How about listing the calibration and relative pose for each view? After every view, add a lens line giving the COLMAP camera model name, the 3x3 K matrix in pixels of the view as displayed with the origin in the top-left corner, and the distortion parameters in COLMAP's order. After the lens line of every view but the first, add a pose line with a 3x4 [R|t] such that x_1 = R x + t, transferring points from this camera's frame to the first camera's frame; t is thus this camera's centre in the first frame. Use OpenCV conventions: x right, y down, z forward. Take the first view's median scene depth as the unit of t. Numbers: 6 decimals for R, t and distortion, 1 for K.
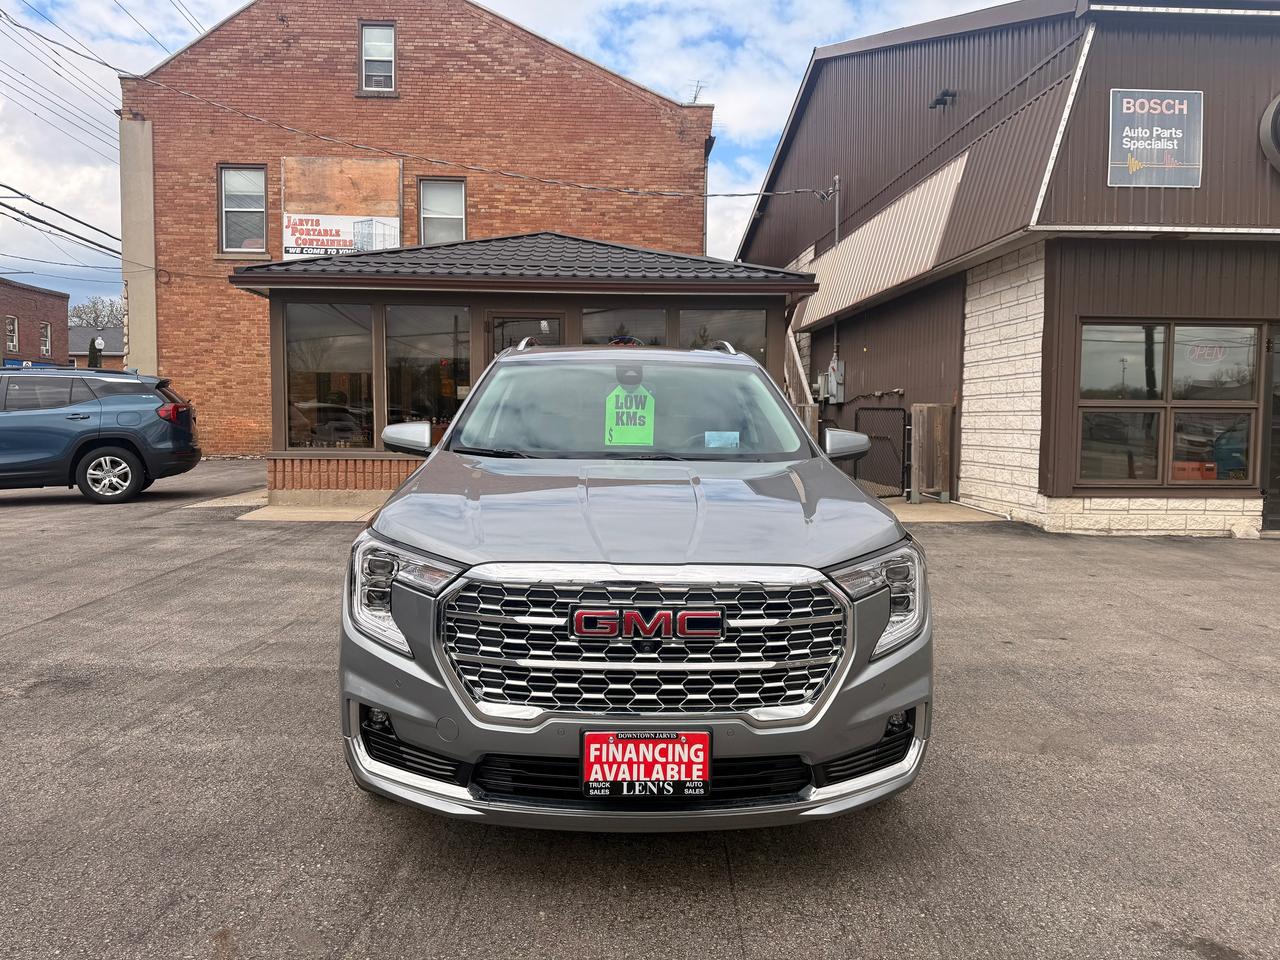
lens RADIAL K [[891.6, 0, 630.0], [0, 891.6, 485.1], [0, 0, 1]] dist [0.032812, -0.045604]
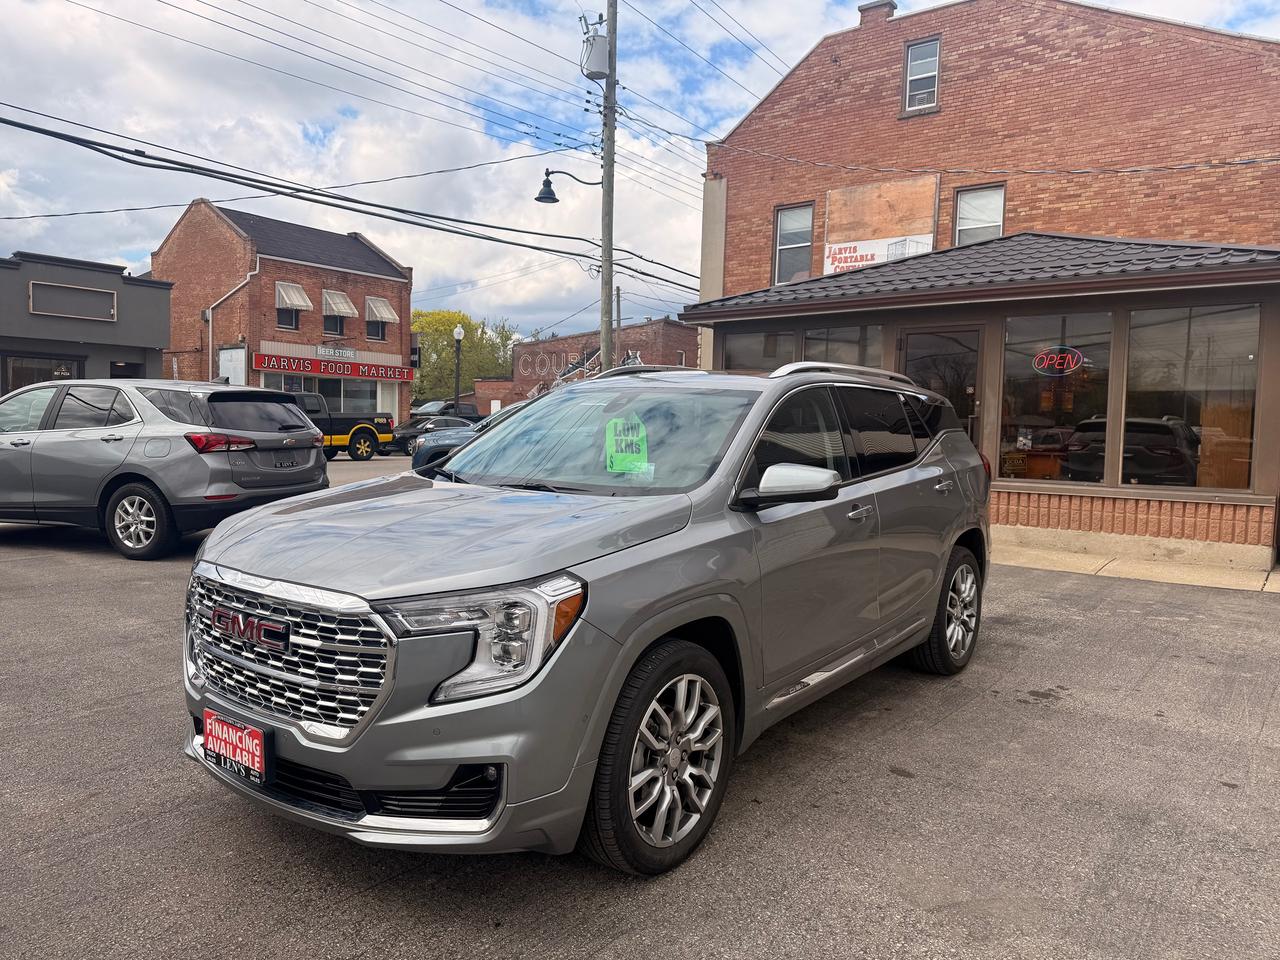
lens RADIAL K [[891.6, 0, 644.4], [0, 891.6, 496.6], [0, 0, 1]] dist [0.032812, -0.045604]
pose [[0.775736, 0.057024, -0.628476, 0.261482], [-0.061475, 0.998001, 0.014673, -0.014118], [0.628056, 0.027254, 0.777691, 0.095534]]
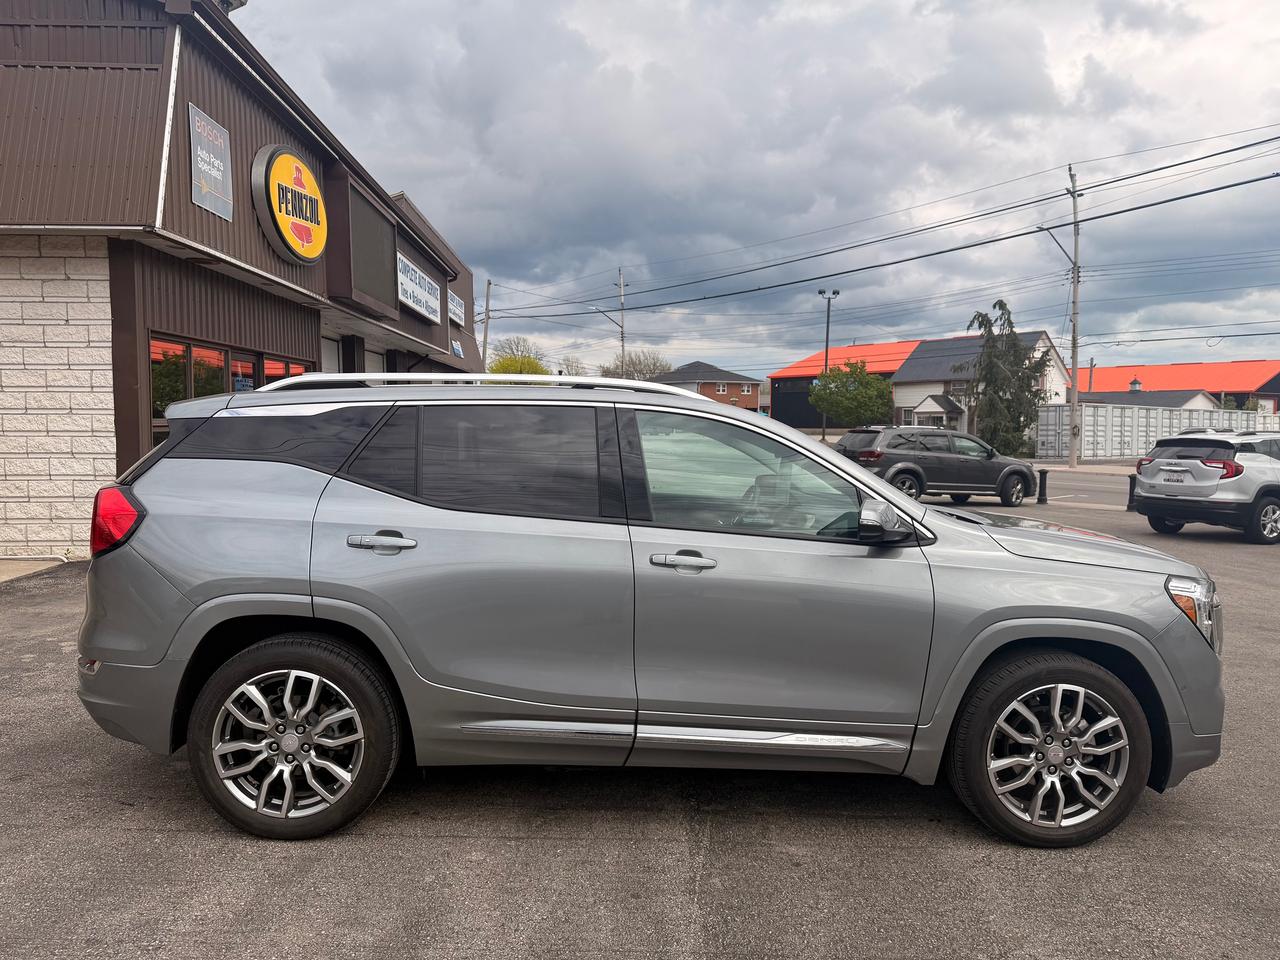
lens RADIAL K [[891.6, 0, 643.6], [0, 891.6, 504.7], [0, 0, 1]] dist [0.032812, -0.045604]
pose [[0.007317, -0.101897, 0.994768, -0.415134], [0.067753, 0.992559, 0.101173, -0.064575], [-0.997675, 0.066658, 0.014167, 0.467039]]
